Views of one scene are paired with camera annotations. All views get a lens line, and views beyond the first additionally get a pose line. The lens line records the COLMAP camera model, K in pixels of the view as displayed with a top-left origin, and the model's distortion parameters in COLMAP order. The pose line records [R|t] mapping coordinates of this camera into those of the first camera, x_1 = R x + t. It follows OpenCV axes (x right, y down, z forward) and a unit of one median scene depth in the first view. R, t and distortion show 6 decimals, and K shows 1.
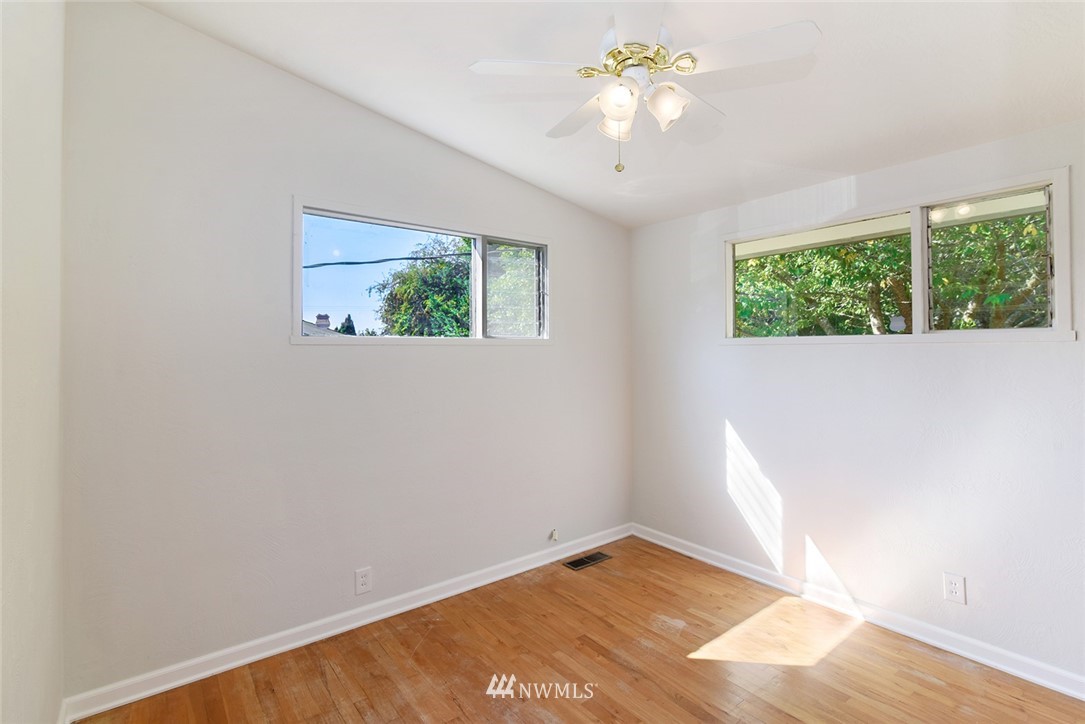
lens RADIAL K [[524.2, 0, 536.9], [0, 524.2, 362.6], [0, 0, 1]] dist [-0.009868, 0.000141]
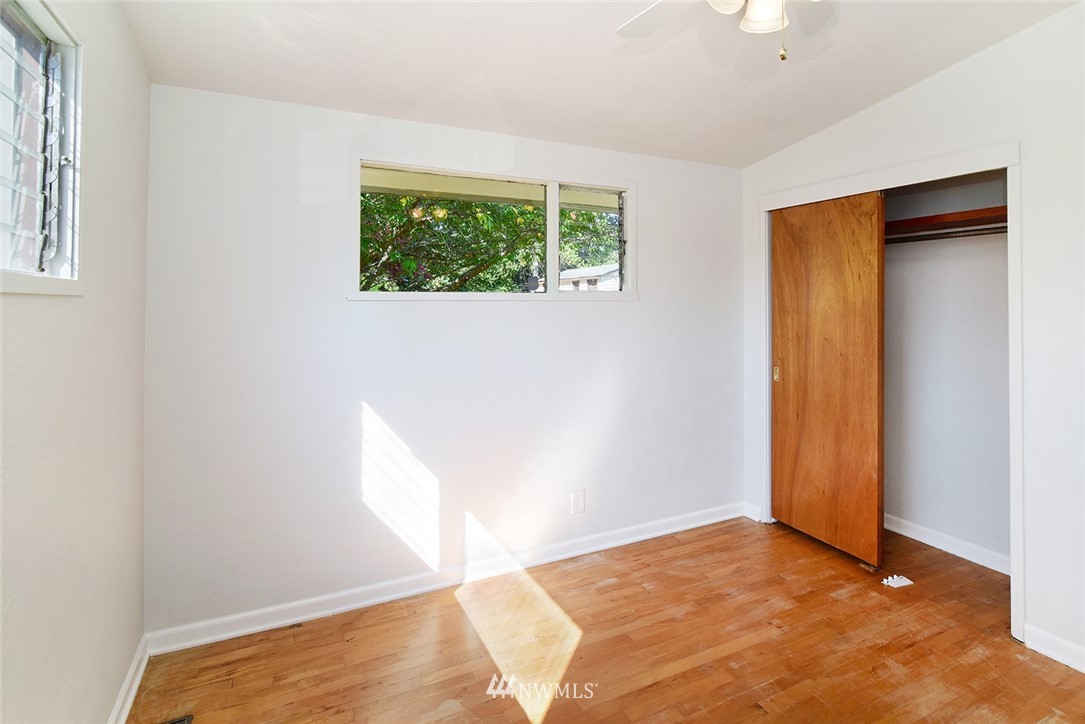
lens RADIAL K [[524.2, 0, 530.1], [0, 524.2, 299.8], [0, 0, 1]] dist [-0.009868, 0.000141]
pose [[0.200633, 0.013074, 0.979579, -0.332190], [0.024121, 0.999542, -0.018281, -0.015783], [-0.979369, 0.027297, 0.200226, 0.653850]]
